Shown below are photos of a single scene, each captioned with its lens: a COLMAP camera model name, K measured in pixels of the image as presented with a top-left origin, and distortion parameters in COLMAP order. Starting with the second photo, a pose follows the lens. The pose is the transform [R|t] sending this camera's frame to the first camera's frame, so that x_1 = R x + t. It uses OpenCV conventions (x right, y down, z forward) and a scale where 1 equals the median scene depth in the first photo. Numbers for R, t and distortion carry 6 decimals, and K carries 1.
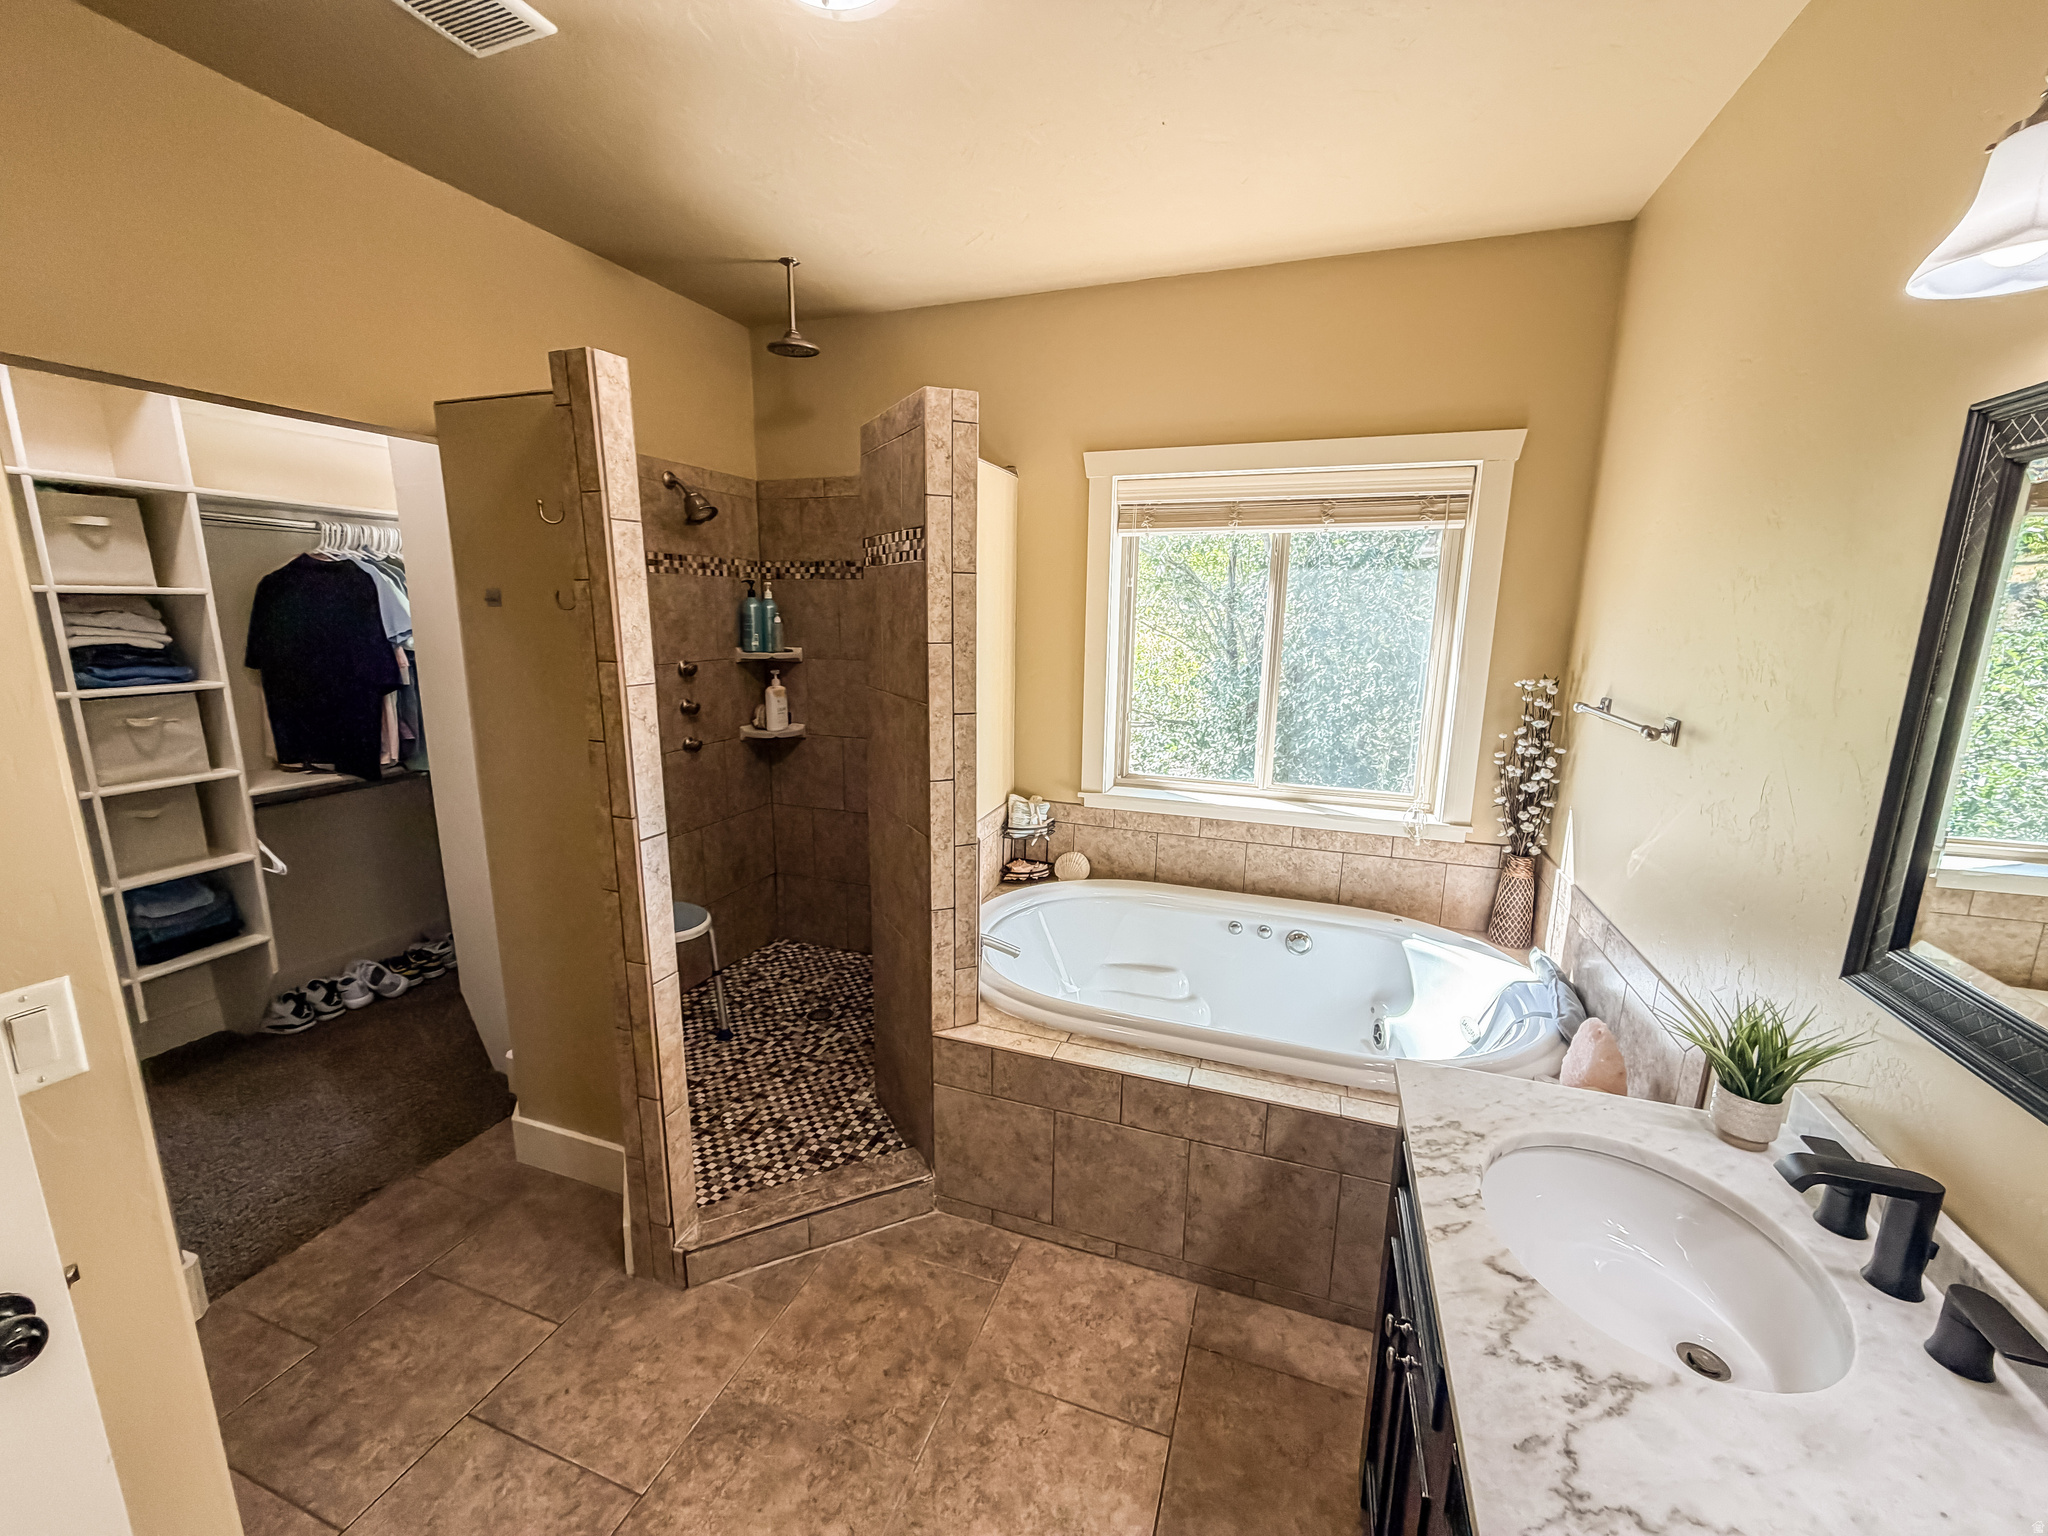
lens RADIAL K [[814.0, 0, 1022.0], [0, 814.0, 772.6], [0, 0, 1]] dist [-0.001135, 0.000853]
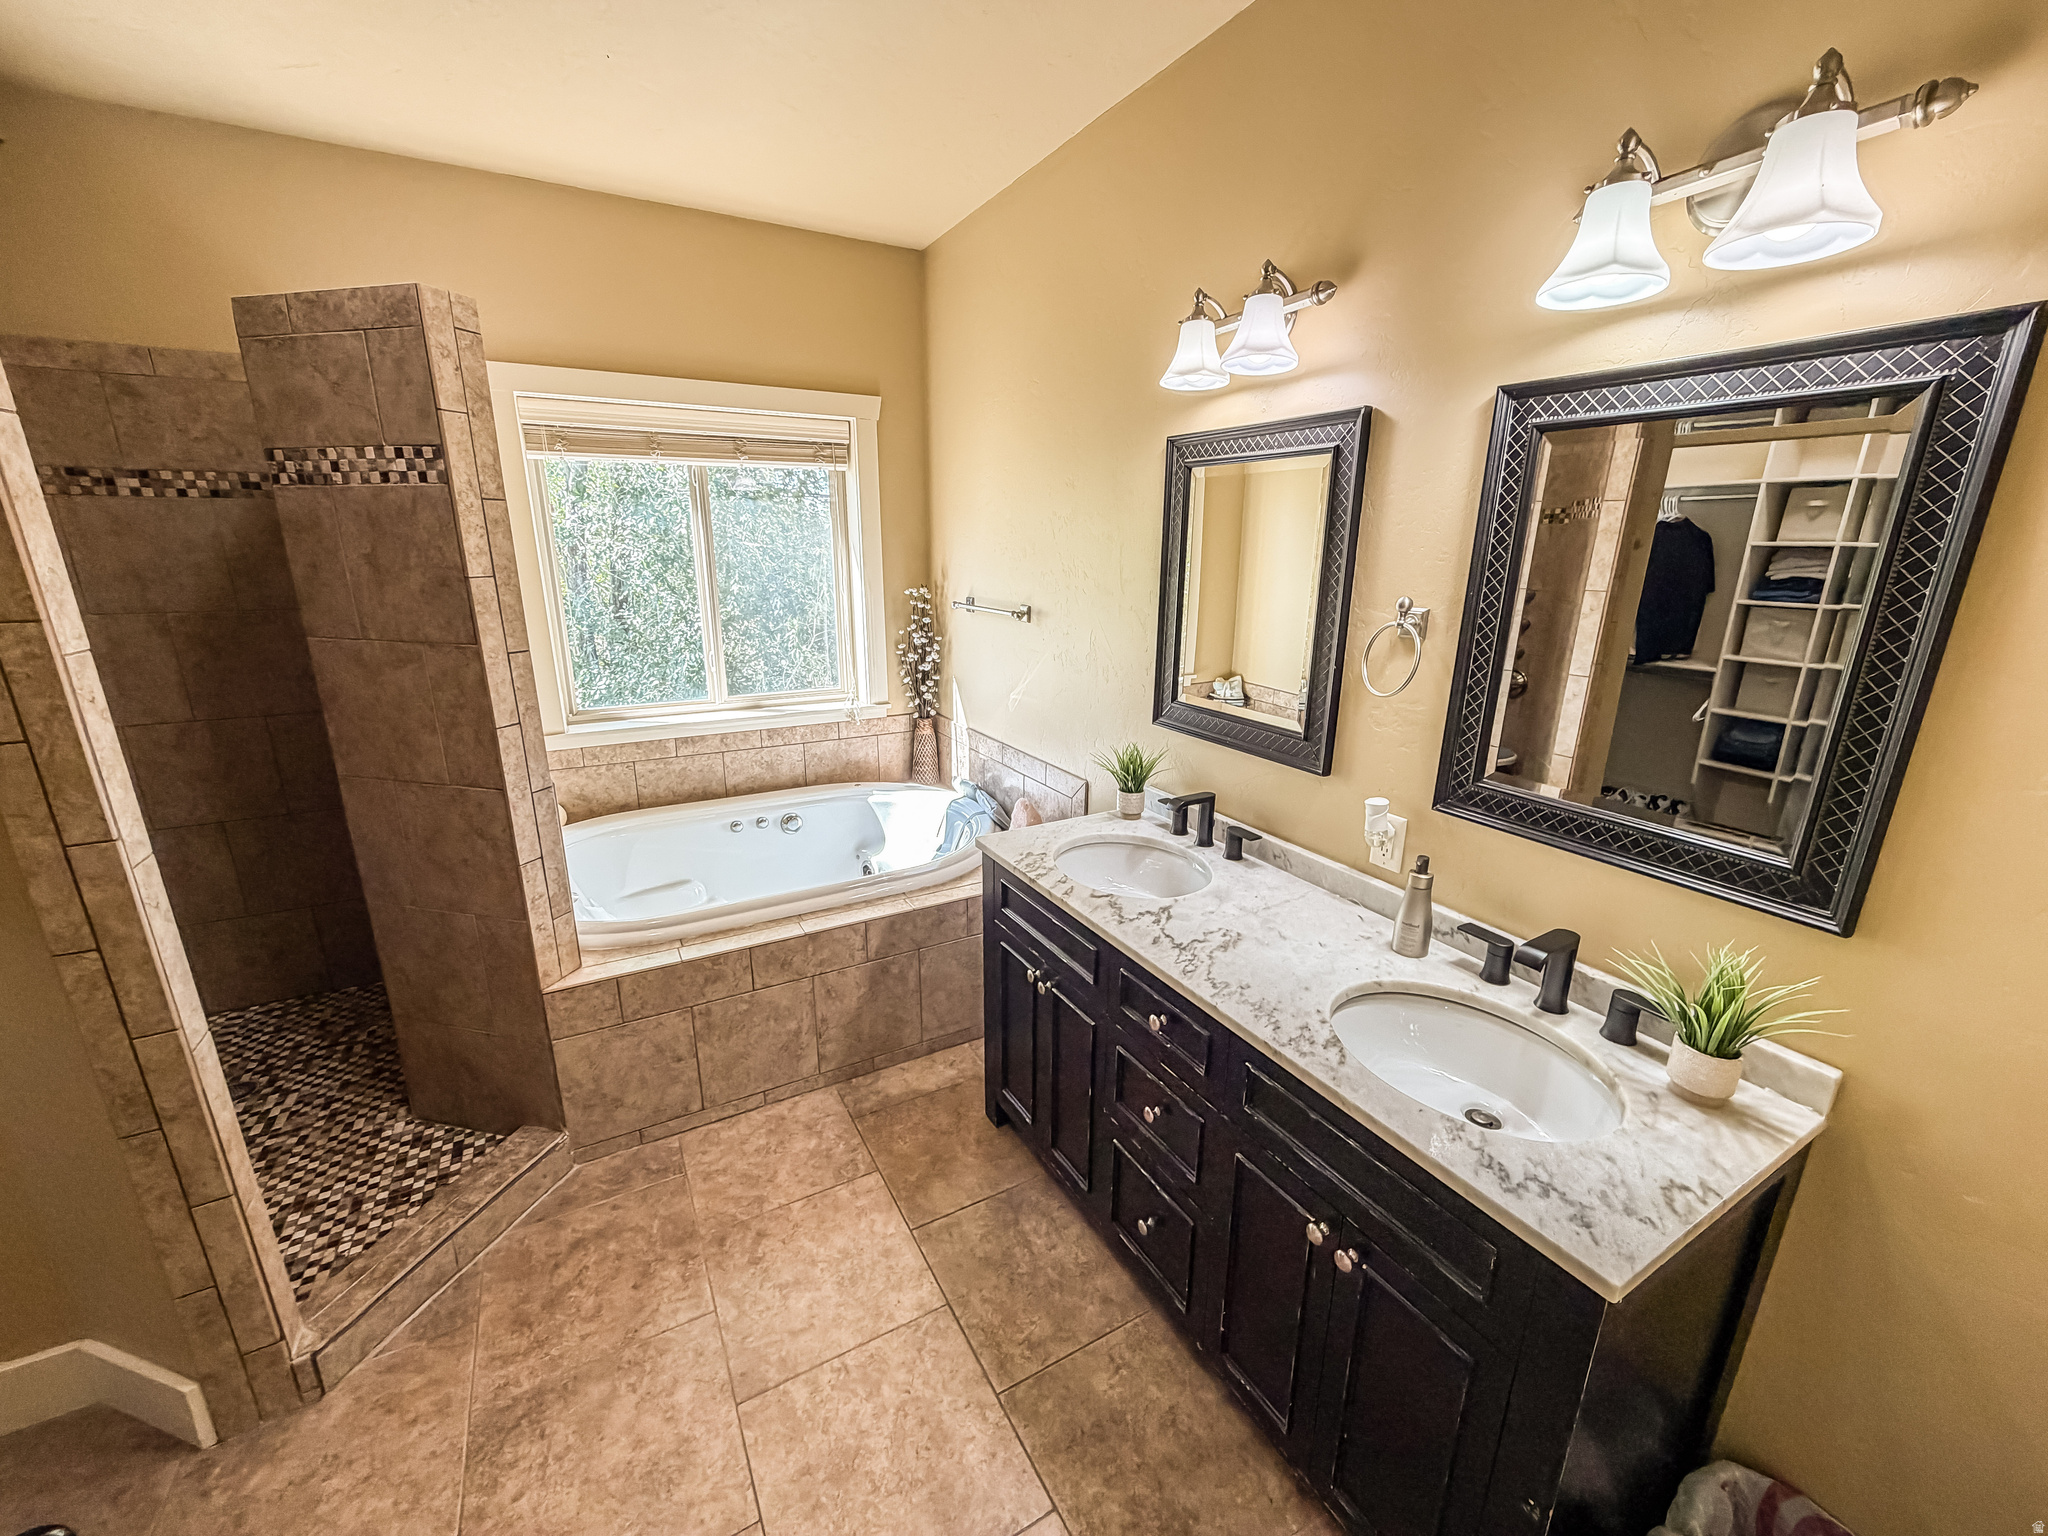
lens RADIAL K [[814.0, 0, 1019.8], [0, 814.0, 769.2], [0, 0, 1]] dist [-0.001135, 0.000853]
pose [[0.657064, -0.212329, 0.723314, -0.380376], [0.152257, 0.977118, 0.148522, 0.008513], [-0.738299, 0.012542, 0.674357, -0.062179]]
